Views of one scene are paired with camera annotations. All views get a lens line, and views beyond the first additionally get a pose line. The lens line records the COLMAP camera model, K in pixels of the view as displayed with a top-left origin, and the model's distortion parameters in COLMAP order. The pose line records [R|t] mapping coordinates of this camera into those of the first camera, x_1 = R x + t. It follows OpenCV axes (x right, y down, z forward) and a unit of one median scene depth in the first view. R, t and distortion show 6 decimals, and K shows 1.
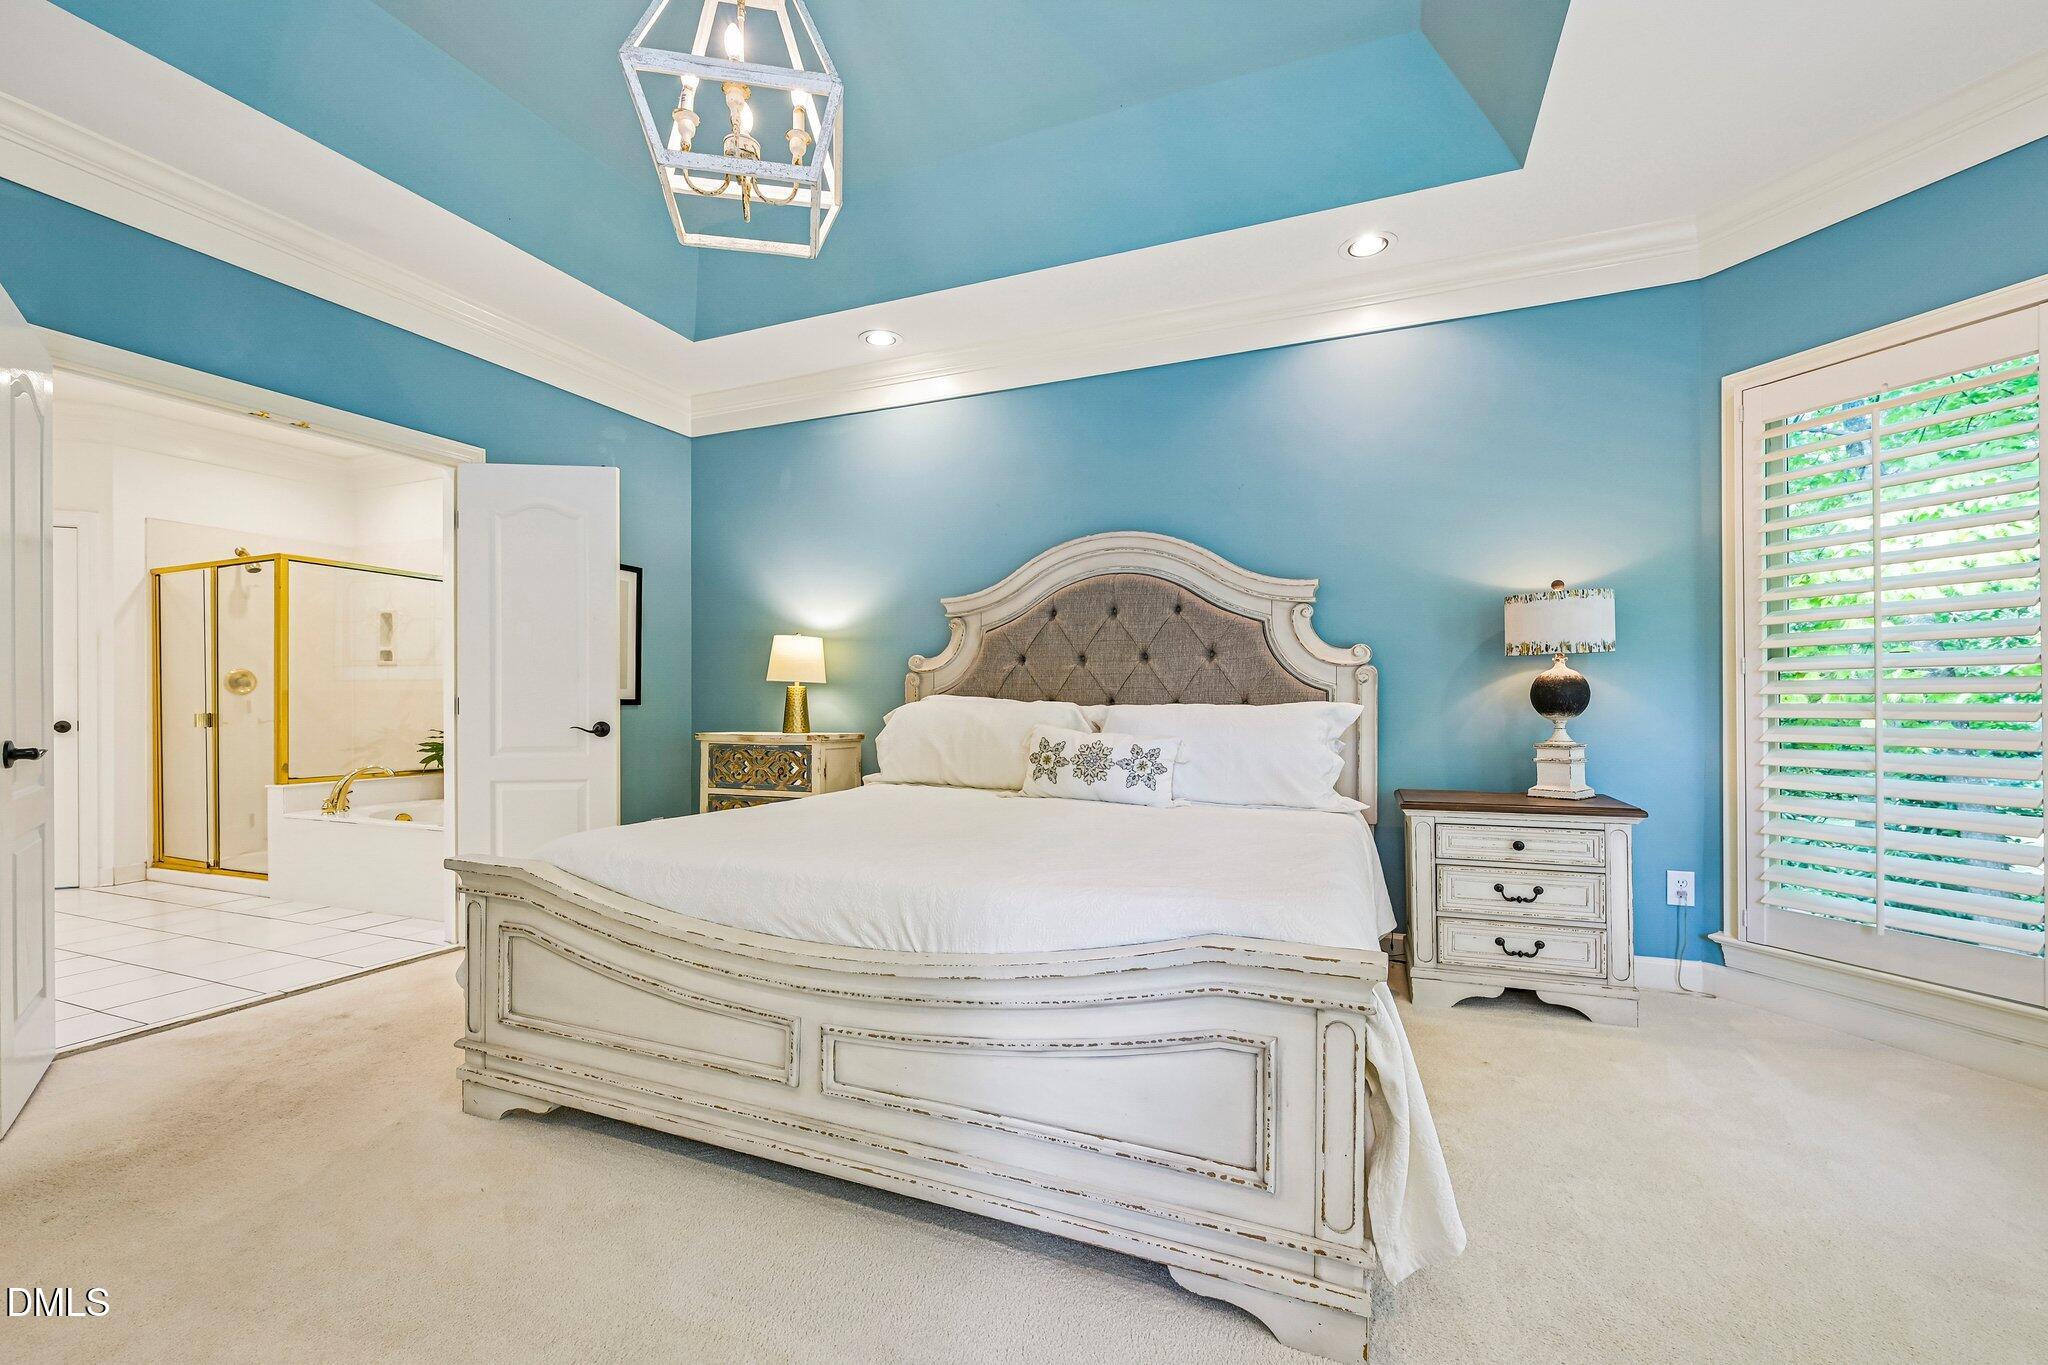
lens RADIAL K [[822.5, 0, 1024.0], [0, 822.5, 682.5], [0, 0, 1]] dist [-0.000913, -0.000365]
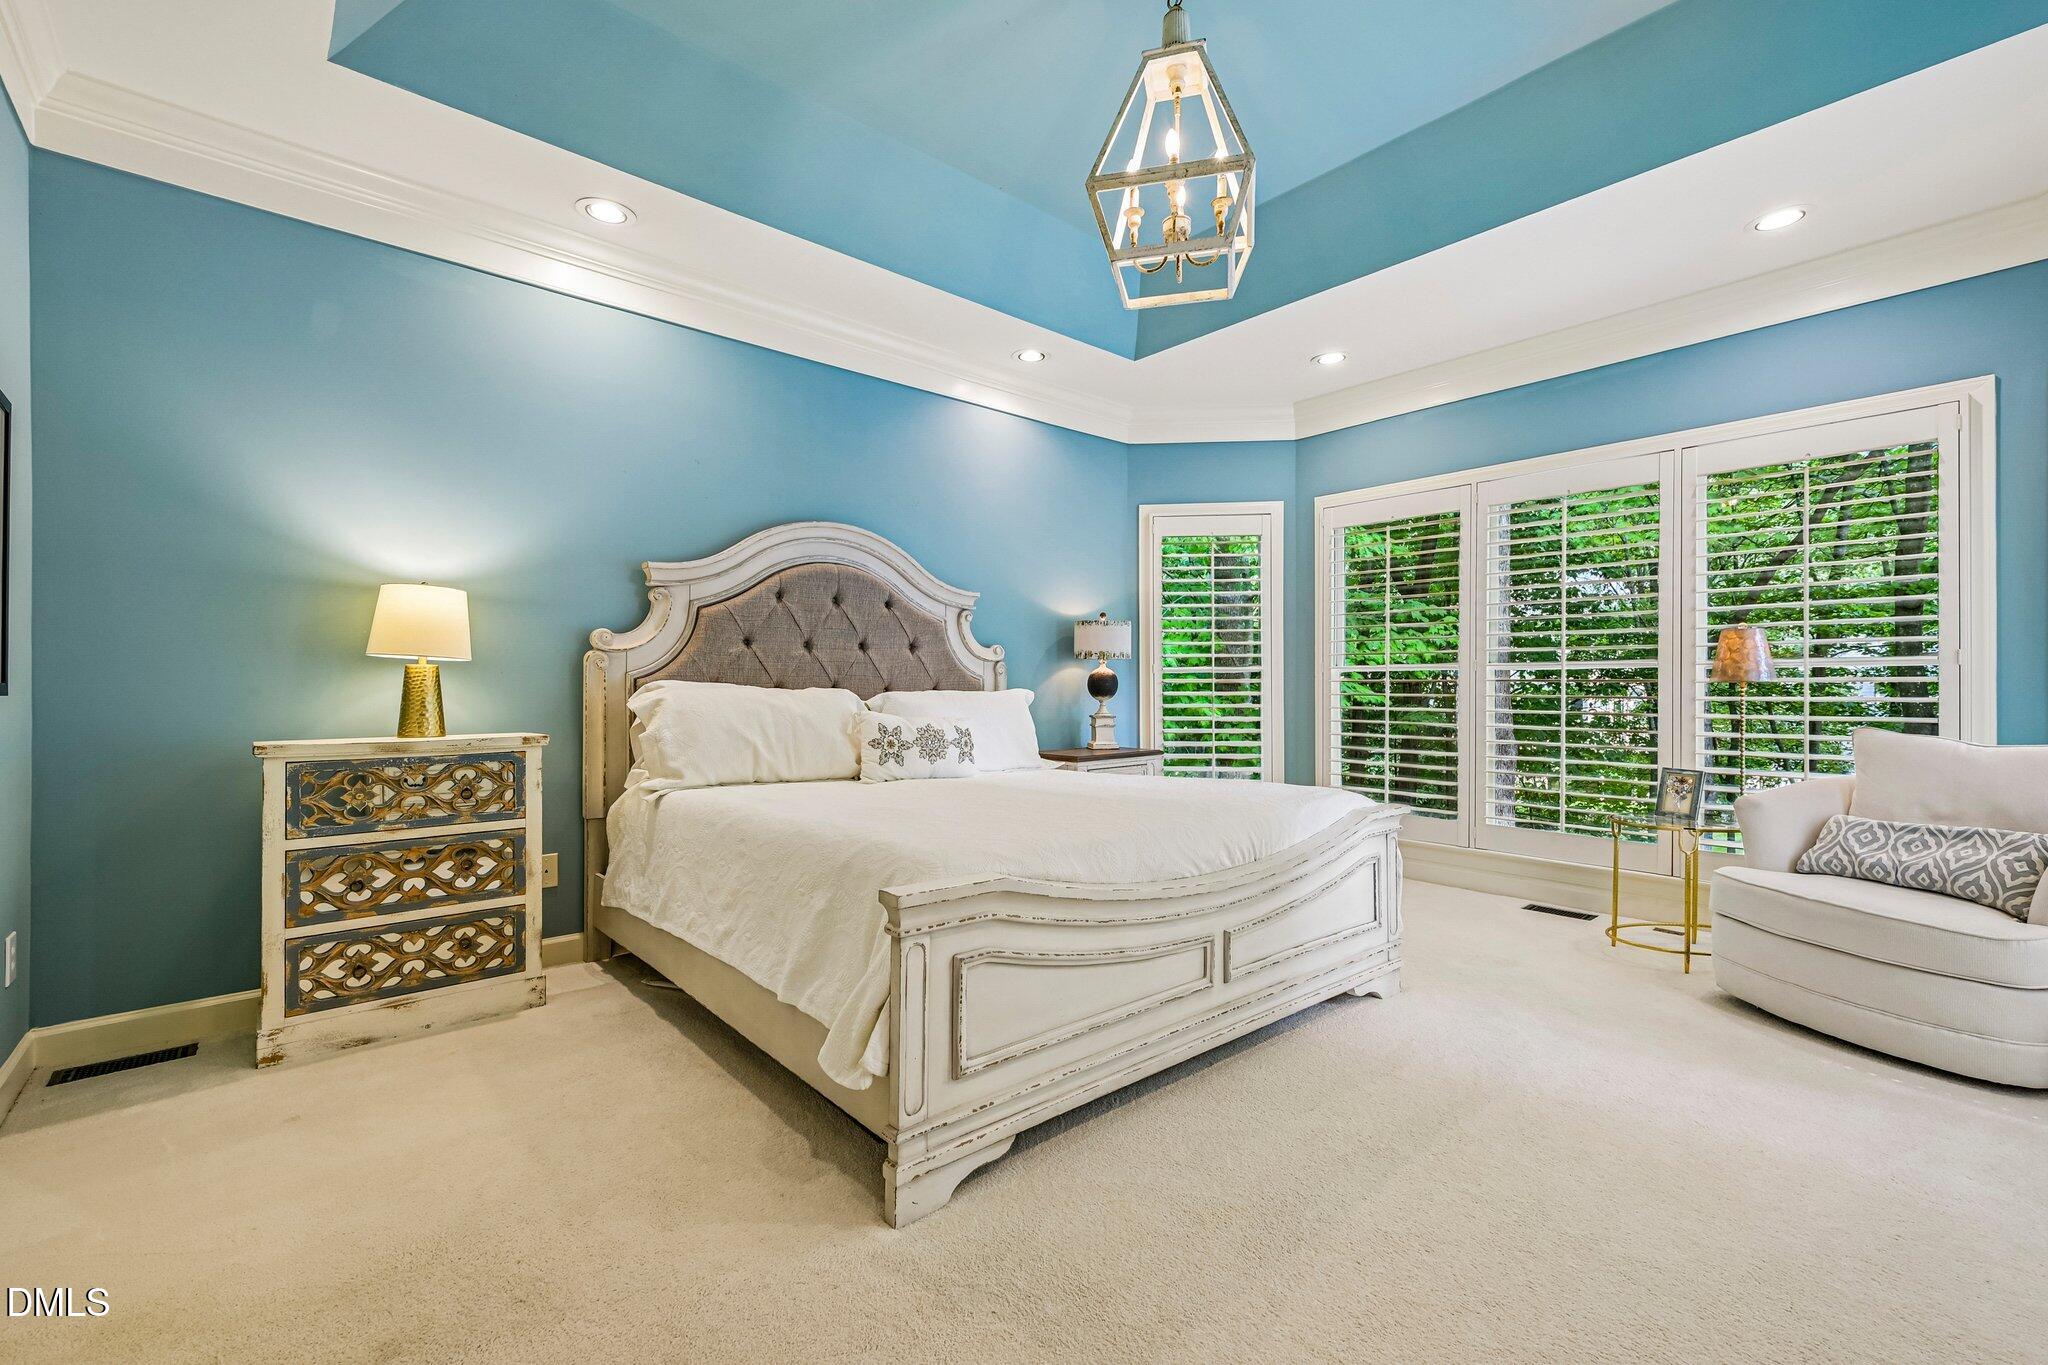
lens RADIAL K [[868.8, 0, 1024.0], [0, 868.8, 682.5], [0, 0, 1]] dist [0.002023, 0.000124]
pose [[0.453500, 0.006890, 0.891230, -0.881456], [-0.020693, 0.999782, 0.002801, 0.008979], [-0.891016, -0.019712, 0.453544, 0.353522]]
